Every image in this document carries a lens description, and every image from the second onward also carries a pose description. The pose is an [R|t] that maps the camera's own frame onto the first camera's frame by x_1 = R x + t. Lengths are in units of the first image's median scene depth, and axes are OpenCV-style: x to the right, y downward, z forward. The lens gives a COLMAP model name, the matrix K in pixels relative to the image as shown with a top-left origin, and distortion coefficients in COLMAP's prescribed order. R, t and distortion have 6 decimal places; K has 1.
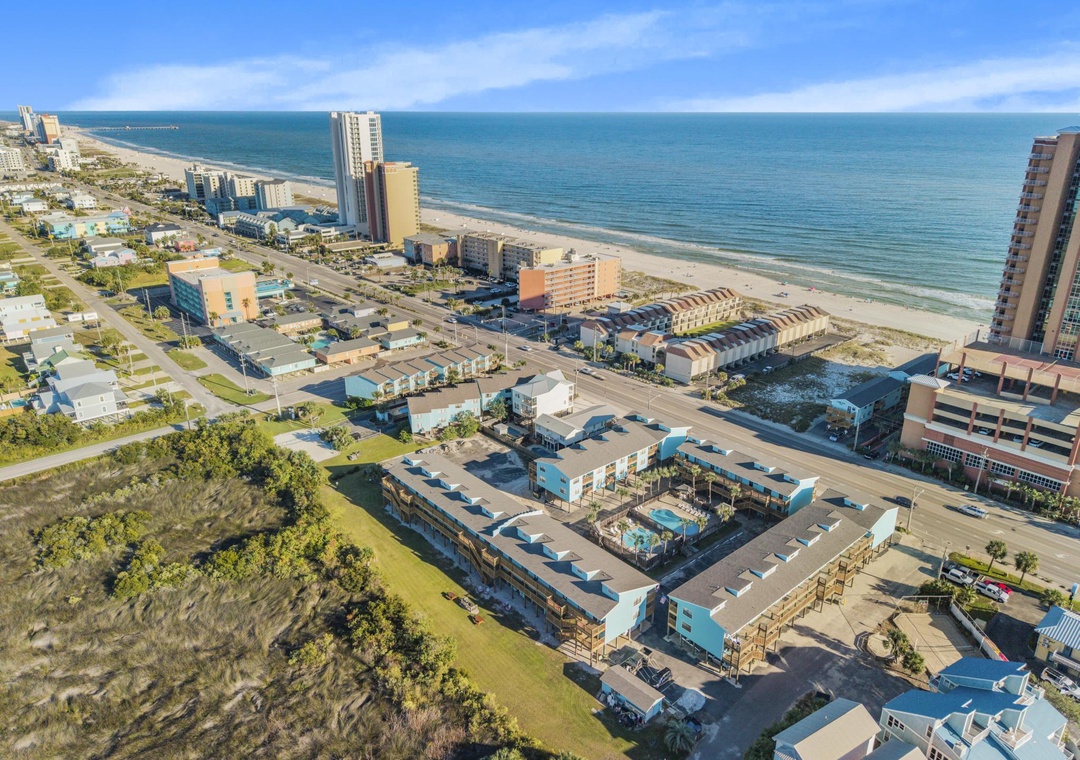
lens RADIAL K [[721.8, 0, 536.4], [0, 721.8, 378.8], [0, 0, 1]] dist [0.055945, -0.062924]
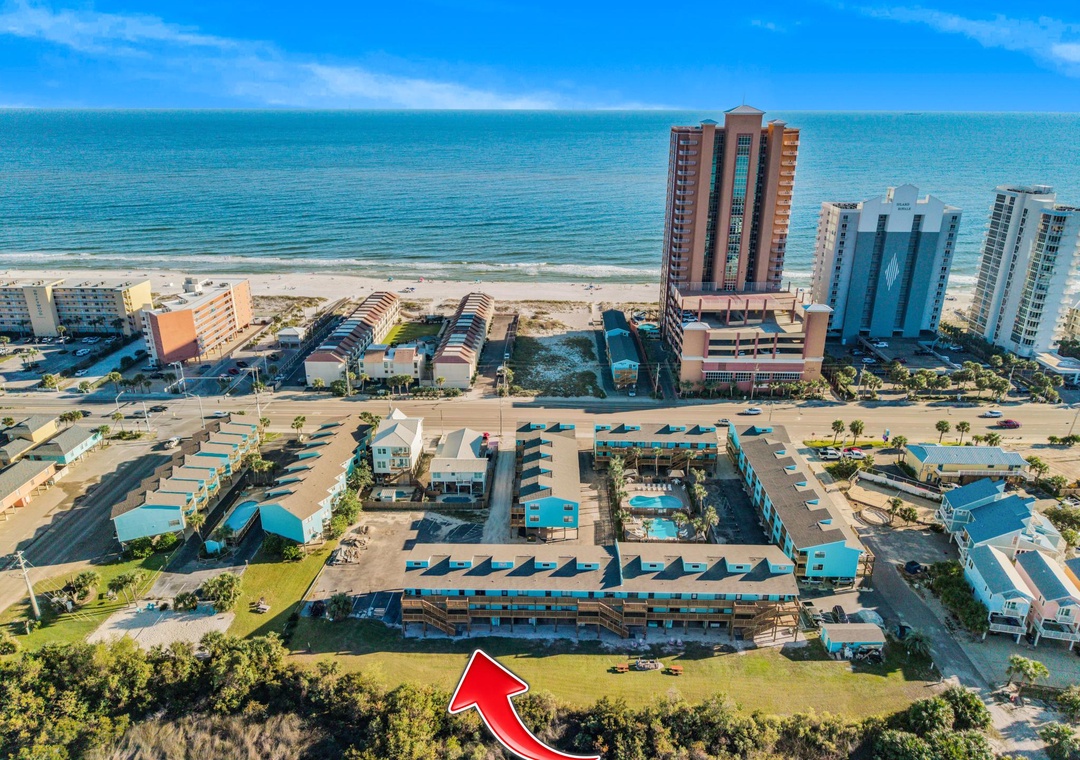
lens RADIAL K [[721.8, 0, 536.4], [0, 721.8, 378.8], [0, 0, 1]] dist [0.055945, -0.062924]
pose [[0.670992, -0.261318, 0.693889, -0.460492], [0.258300, 0.959596, 0.111607, -0.103315], [-0.695018, 0.104344, 0.711380, 0.271579]]
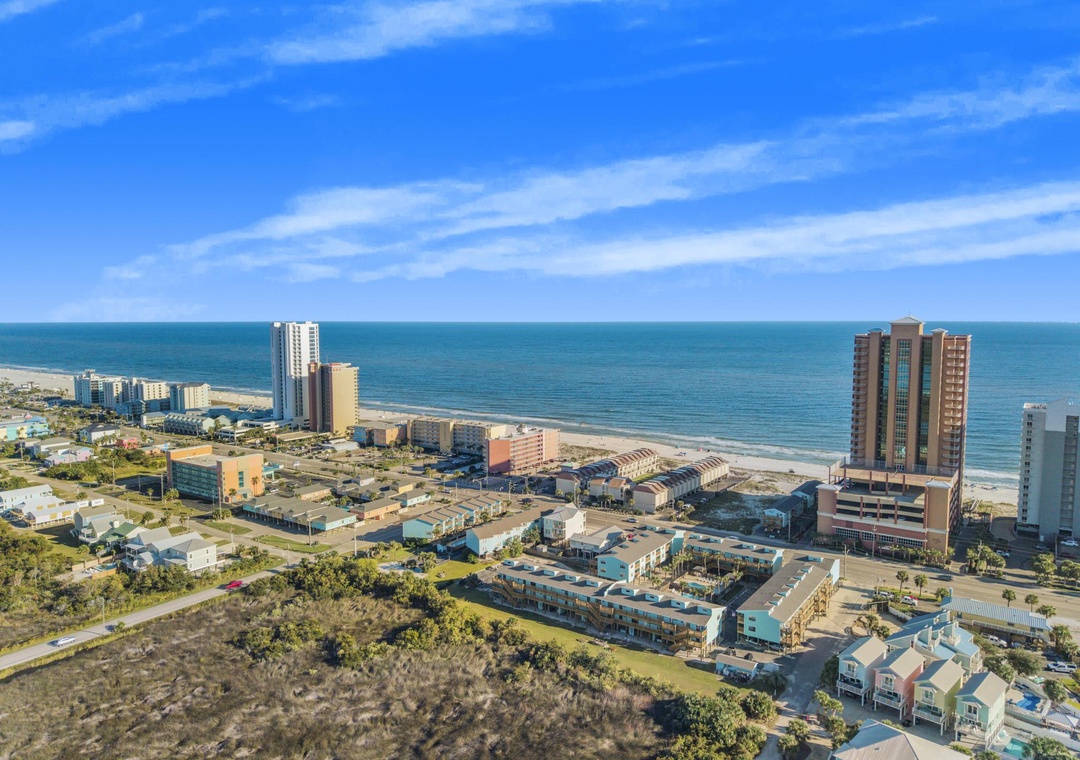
lens RADIAL K [[721.8, 0, 536.4], [0, 721.8, 378.8], [0, 0, 1]] dist [0.055945, -0.062924]
pose [[0.971586, -0.022034, 0.235659, -0.350566], [0.084764, 0.962010, -0.259521, 0.110140], [-0.220988, 0.272123, 0.936543, -0.299259]]
